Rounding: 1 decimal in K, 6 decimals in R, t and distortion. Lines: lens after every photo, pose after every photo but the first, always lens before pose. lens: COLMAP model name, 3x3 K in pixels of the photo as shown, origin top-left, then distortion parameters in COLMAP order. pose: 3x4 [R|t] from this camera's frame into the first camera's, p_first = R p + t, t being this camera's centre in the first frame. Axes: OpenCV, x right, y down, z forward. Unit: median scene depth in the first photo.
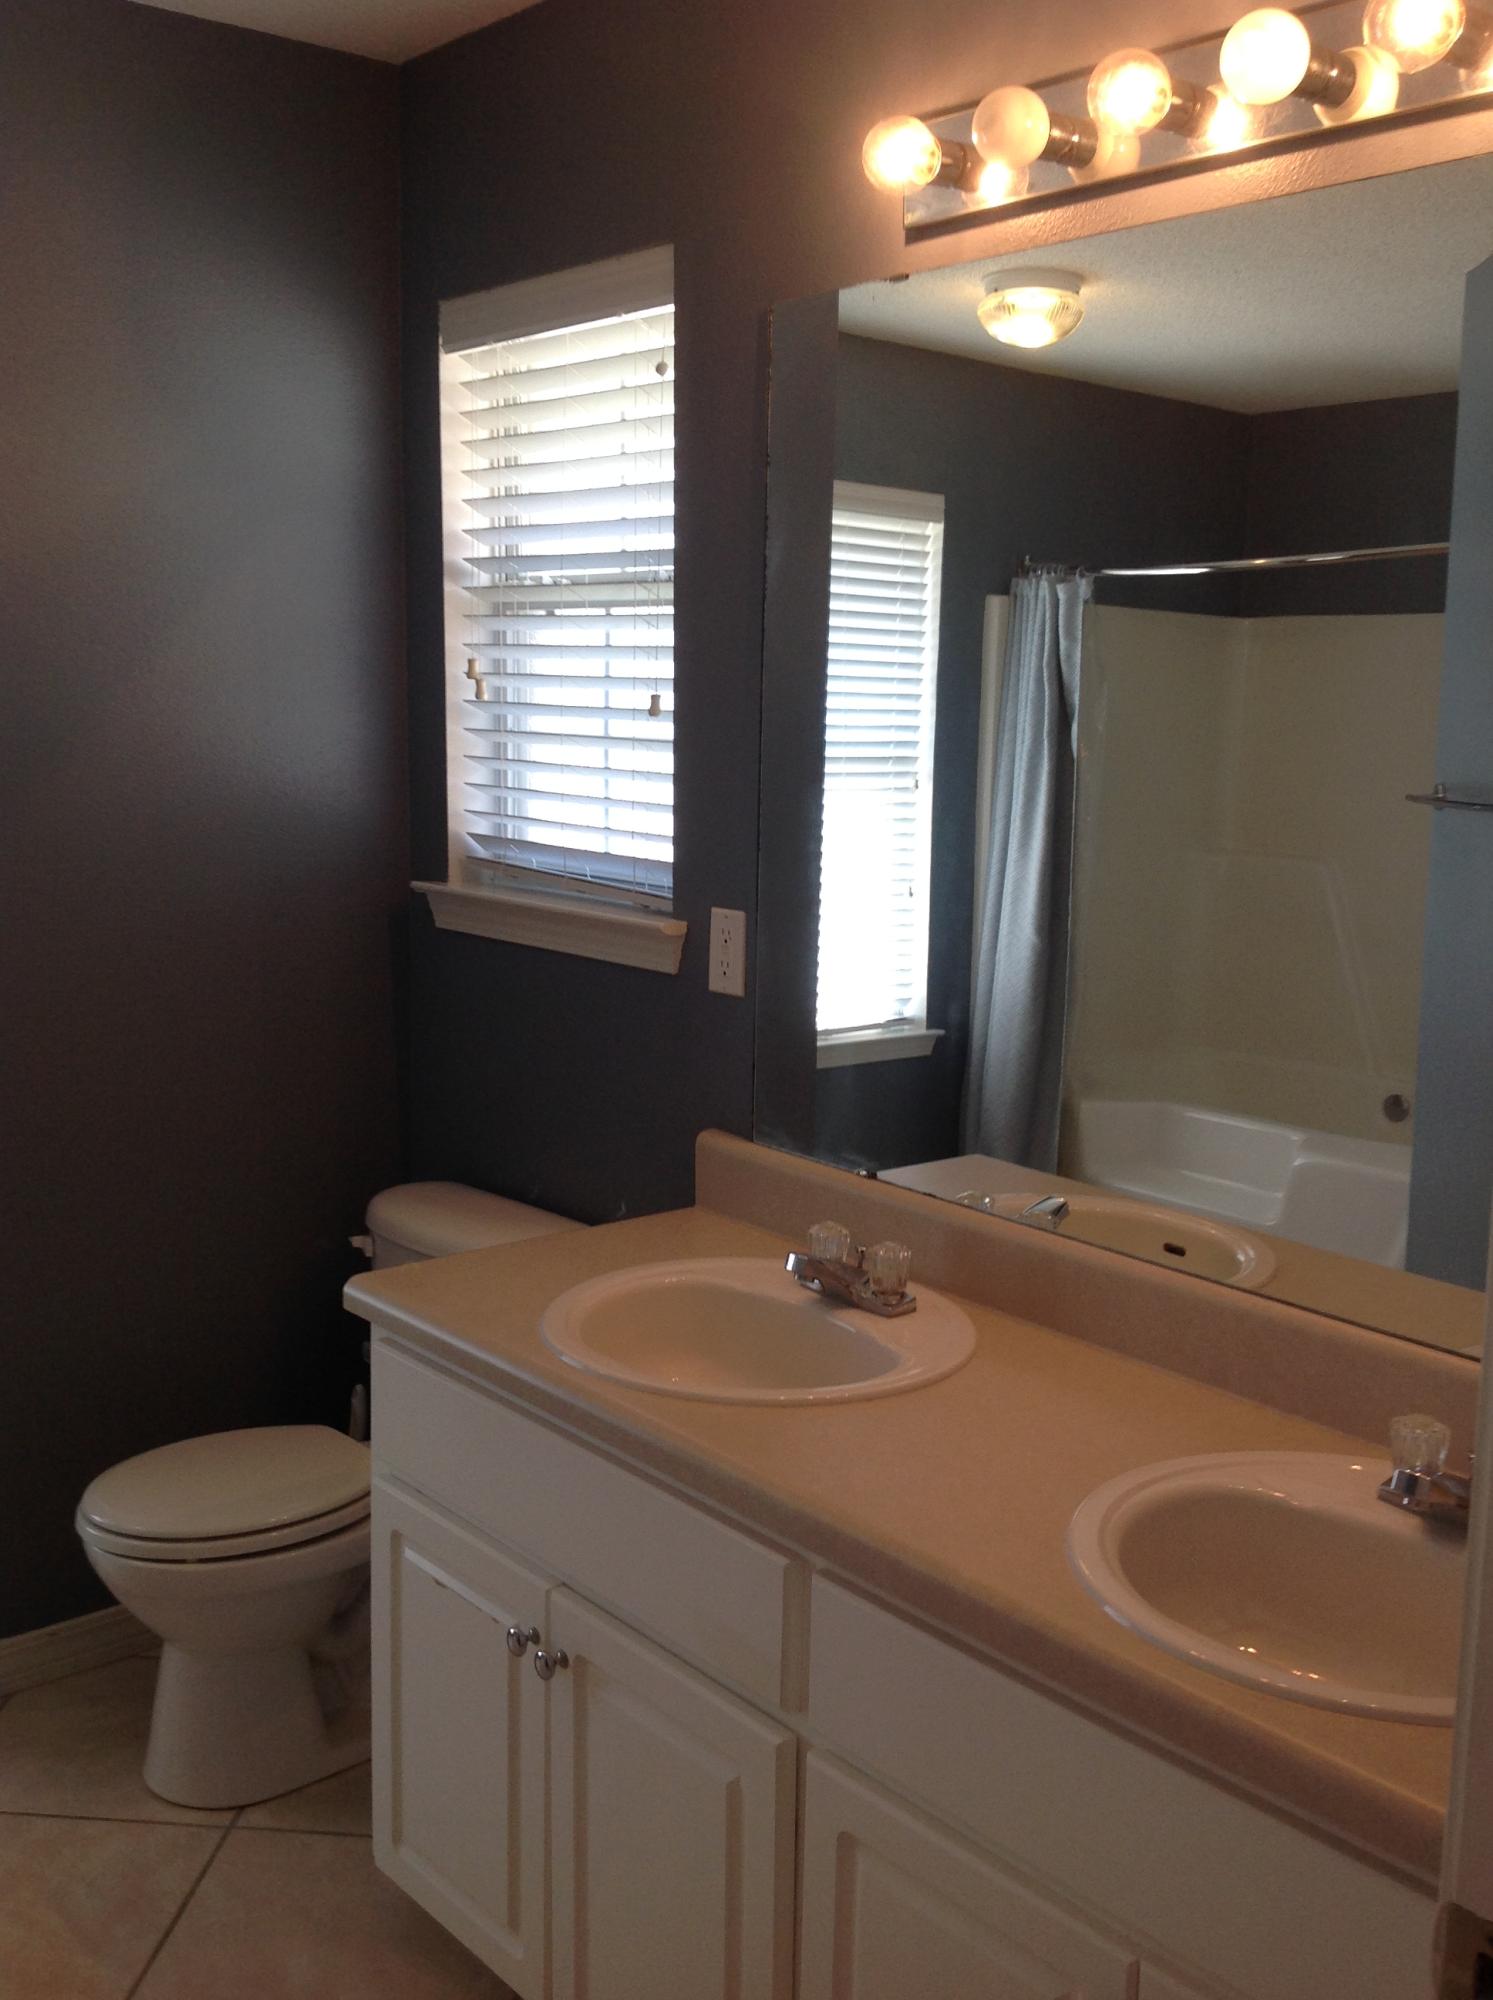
lens RADIAL K [[1962.4, 0, 738.9], [0, 1962.4, 1004.4], [0, 0, 1]] dist [0.071910, 0.000000]
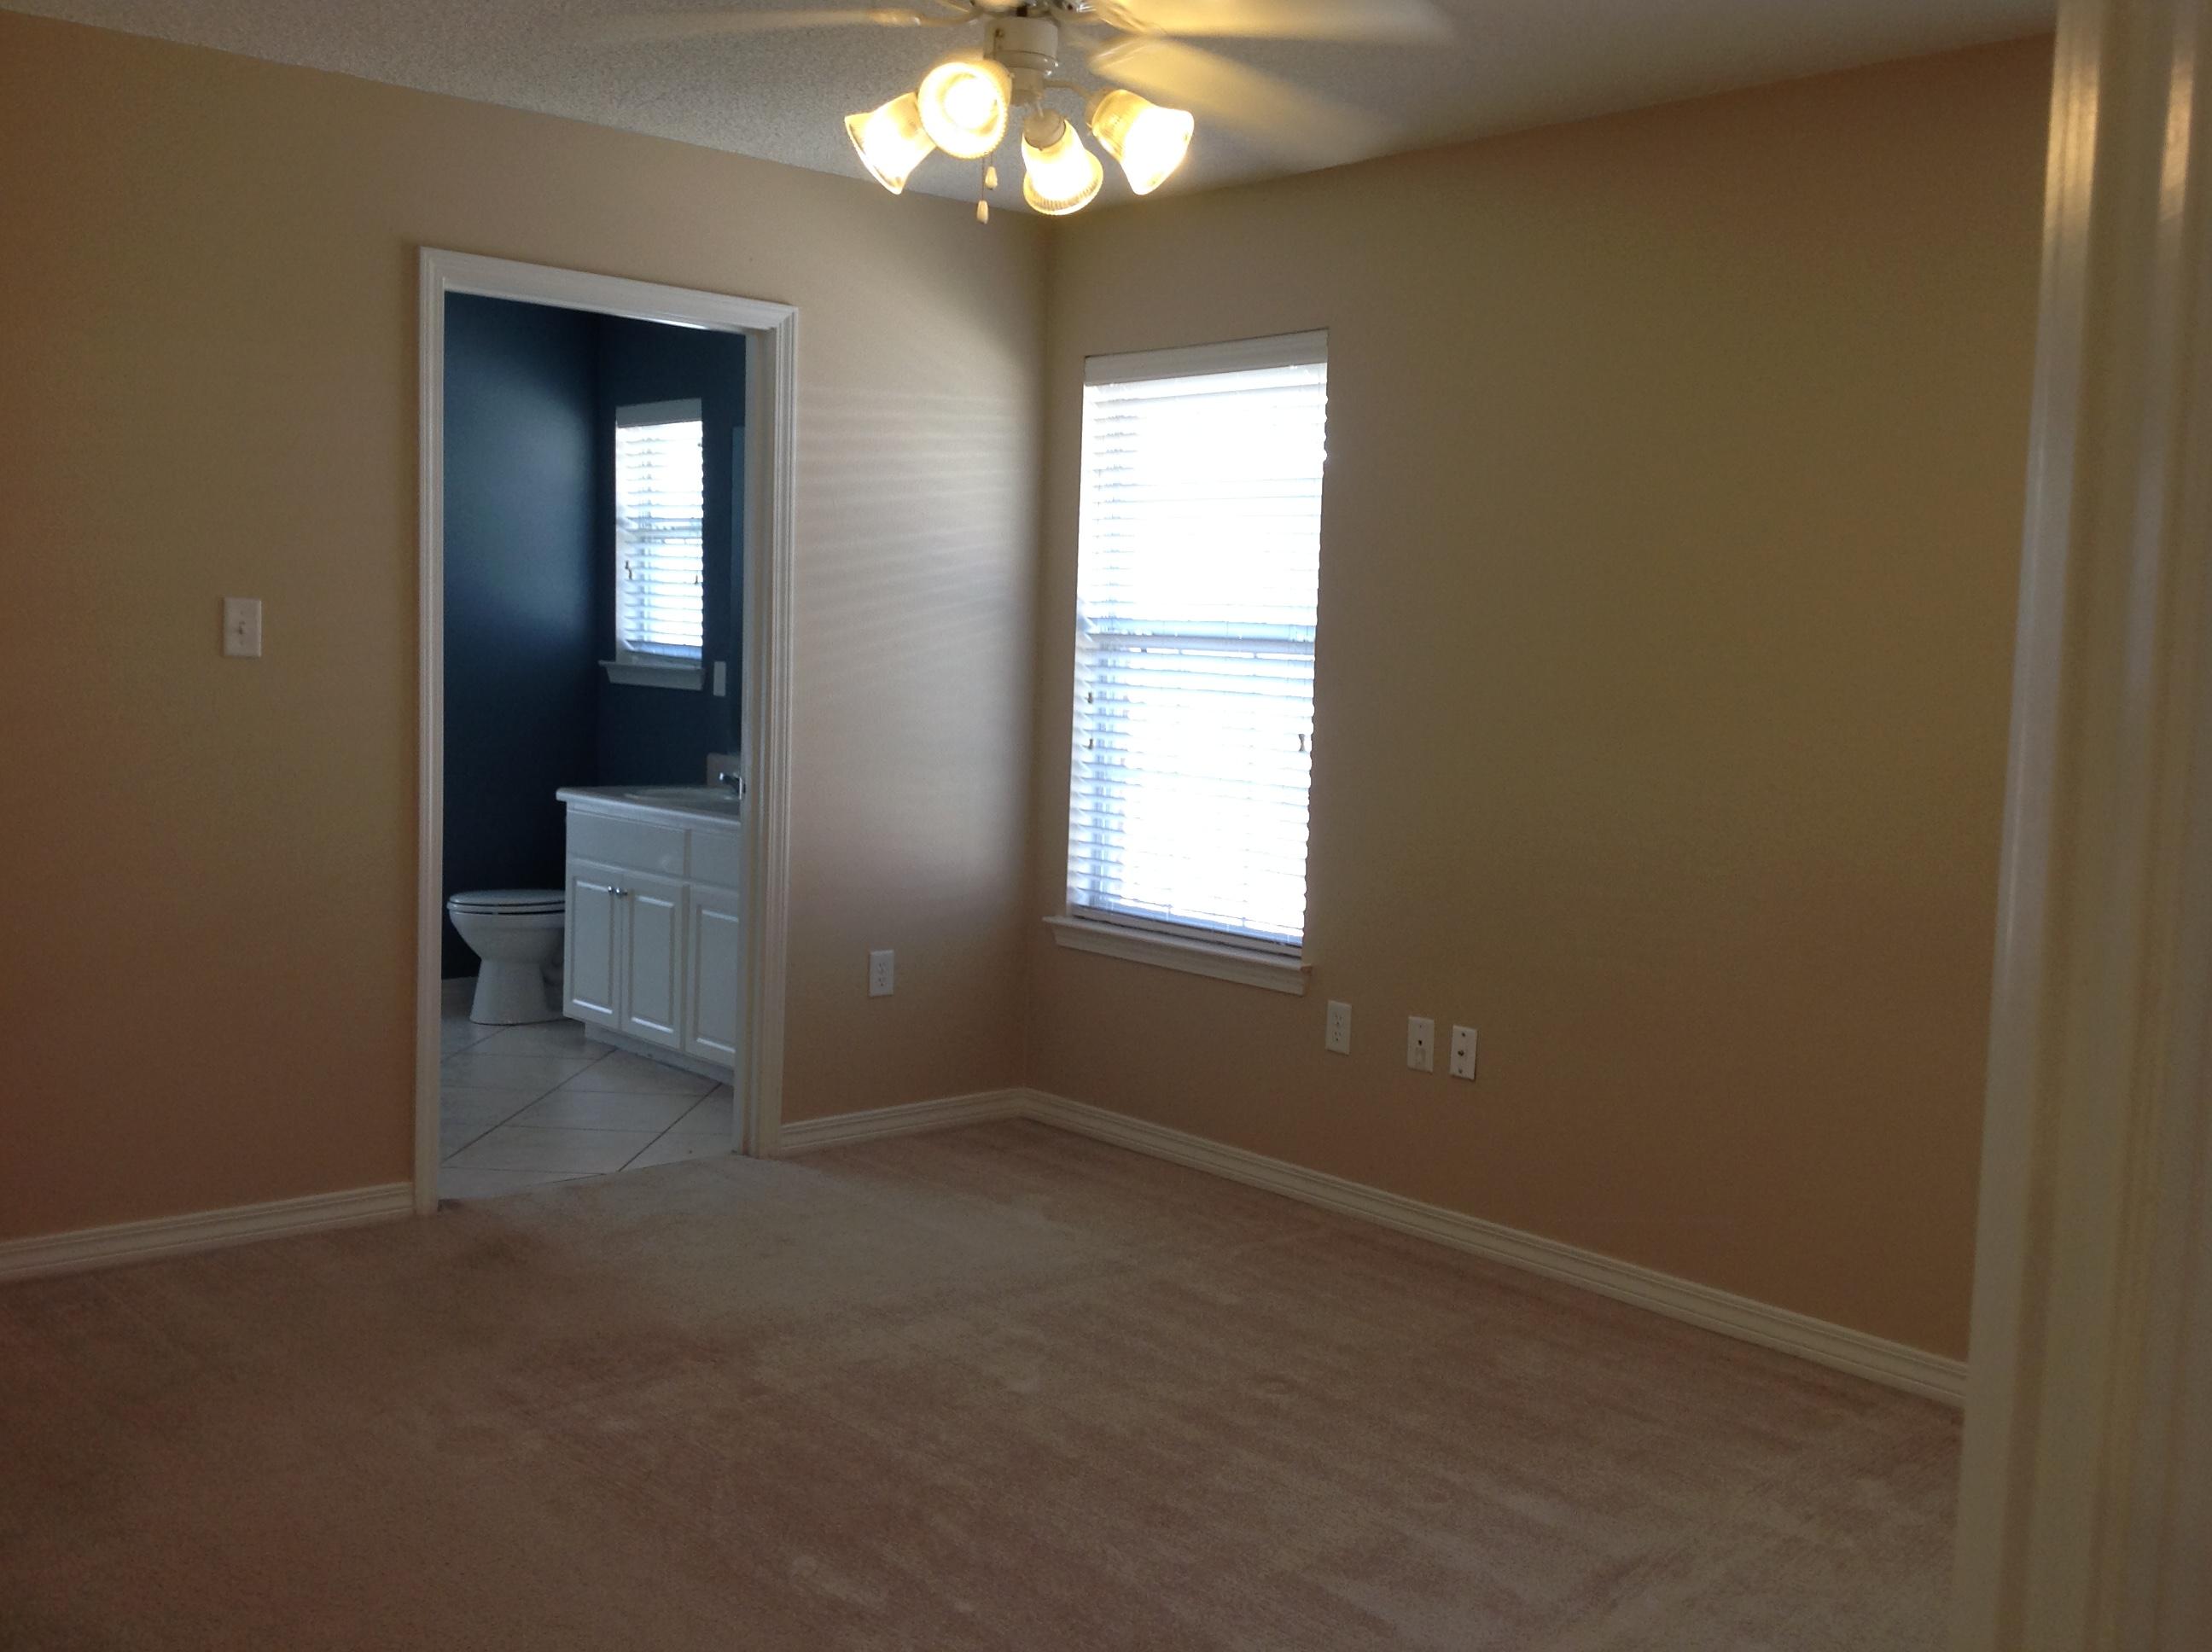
lens RADIAL K [[2170.3, 0, 1116.0], [0, 2170.3, 822.3], [0, 0, 1]] dist [0.071910, 0.000000]
pose [[0.999852, 0.011077, 0.013191, 0.392975], [-0.010254, 0.998093, -0.060863, 0.268962], [-0.013841, 0.060719, 0.998059, -1.478659]]
